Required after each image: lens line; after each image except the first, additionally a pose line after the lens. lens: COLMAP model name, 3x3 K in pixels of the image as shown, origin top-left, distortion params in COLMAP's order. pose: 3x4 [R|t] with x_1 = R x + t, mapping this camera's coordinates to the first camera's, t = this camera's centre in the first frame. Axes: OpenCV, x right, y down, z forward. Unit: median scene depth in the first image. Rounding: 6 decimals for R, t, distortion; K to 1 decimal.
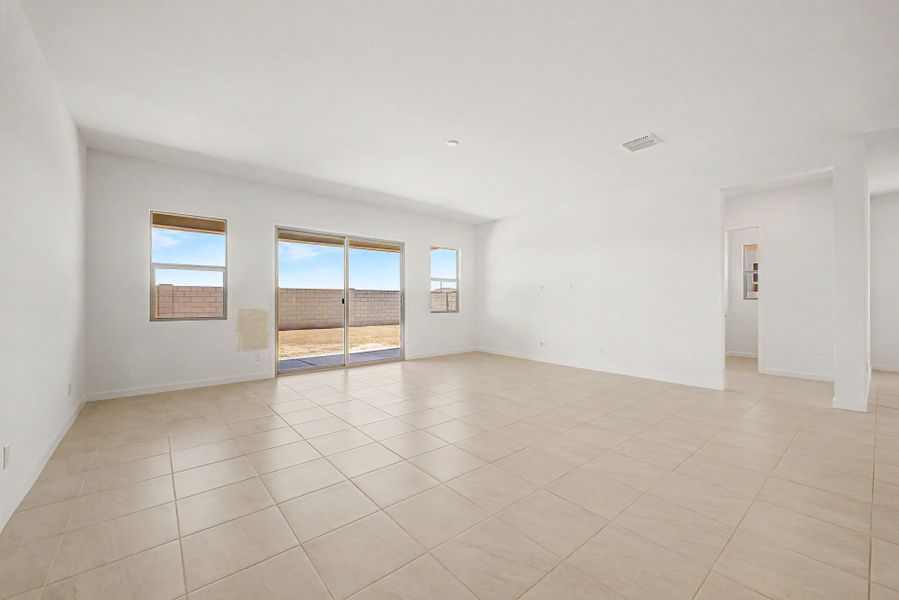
lens RADIAL K [[356.1, 0, 450.7], [0, 356.1, 302.3], [0, 0, 1]] dist [0.003814, 0.000130]
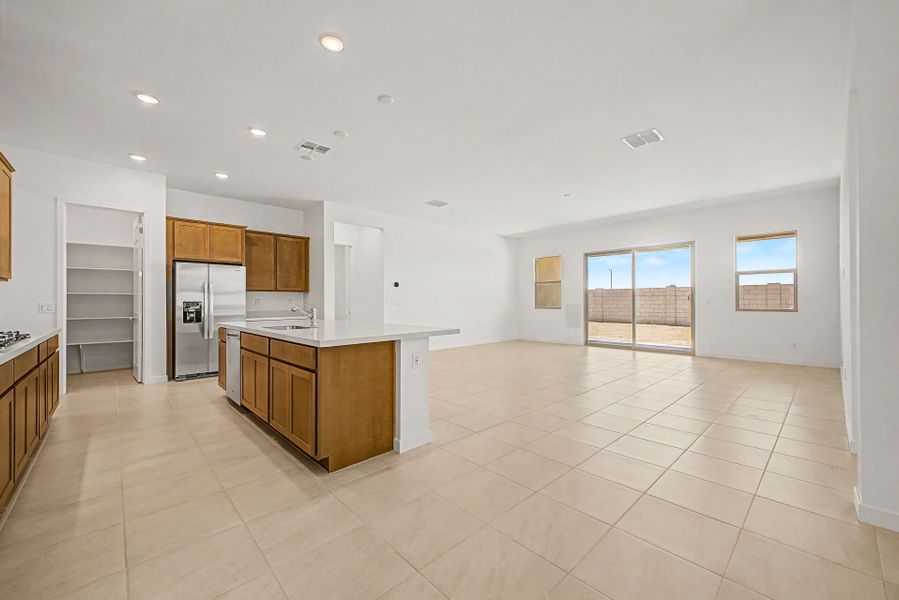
lens RADIAL K [[356.1, 0, 450.9], [0, 356.1, 297.5], [0, 0, 1]] dist [0.003814, 0.000130]
pose [[0.051029, 0.001953, -0.998695, 0.866628], [0.012147, 0.999923, 0.002576, -0.017608], [0.998623, -0.012263, 0.051001, 0.235976]]
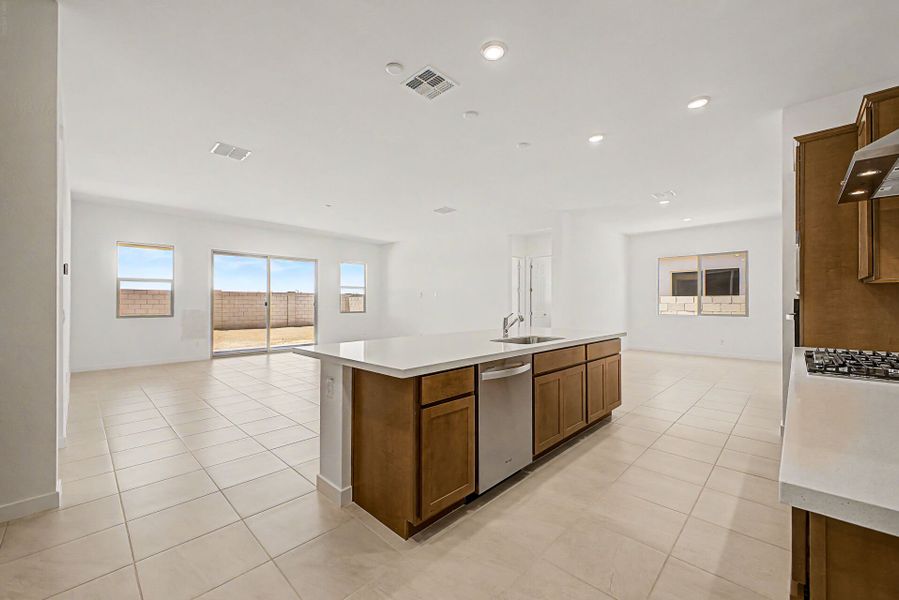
lens RADIAL K [[356.1, 0, 453.7], [0, 356.1, 299.1], [0, 0, 1]] dist [0.003814, 0.000130]
pose [[0.994755, 0.005229, 0.102151, 0.233986], [-0.004871, 0.999981, -0.003758, -0.016659], [-0.102169, 0.003241, 0.994762, -0.367755]]
